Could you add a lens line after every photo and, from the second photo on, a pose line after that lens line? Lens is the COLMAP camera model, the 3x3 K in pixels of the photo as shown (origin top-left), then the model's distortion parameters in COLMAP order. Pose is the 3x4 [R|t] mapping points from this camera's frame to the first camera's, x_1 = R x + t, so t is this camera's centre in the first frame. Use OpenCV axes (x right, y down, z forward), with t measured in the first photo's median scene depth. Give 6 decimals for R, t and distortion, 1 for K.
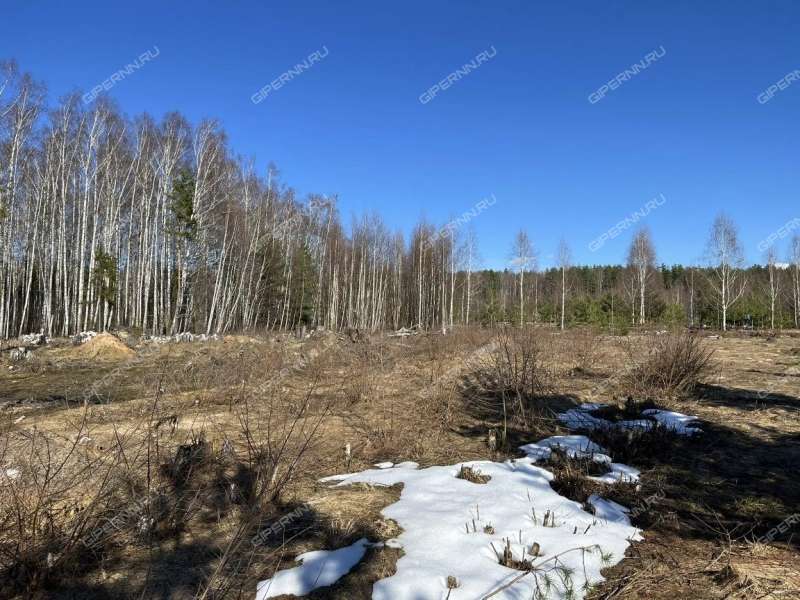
lens RADIAL K [[609.0, 0, 404.2], [0, 609.0, 299.8], [0, 0, 1]] dist [0.082149, -0.112025]
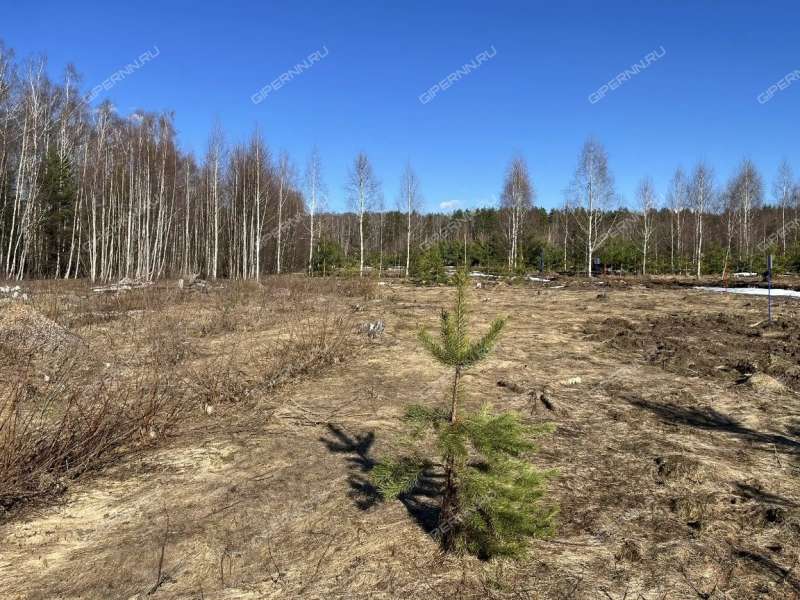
lens RADIAL K [[609.0, 0, 407.6], [0, 609.0, 299.1], [0, 0, 1]] dist [0.082149, -0.112025]
pose [[0.990124, -0.009716, 0.139860, 0.596981], [-0.003321, 0.995690, 0.092683, 0.012212], [-0.140157, -0.092232, 0.985824, 0.776763]]
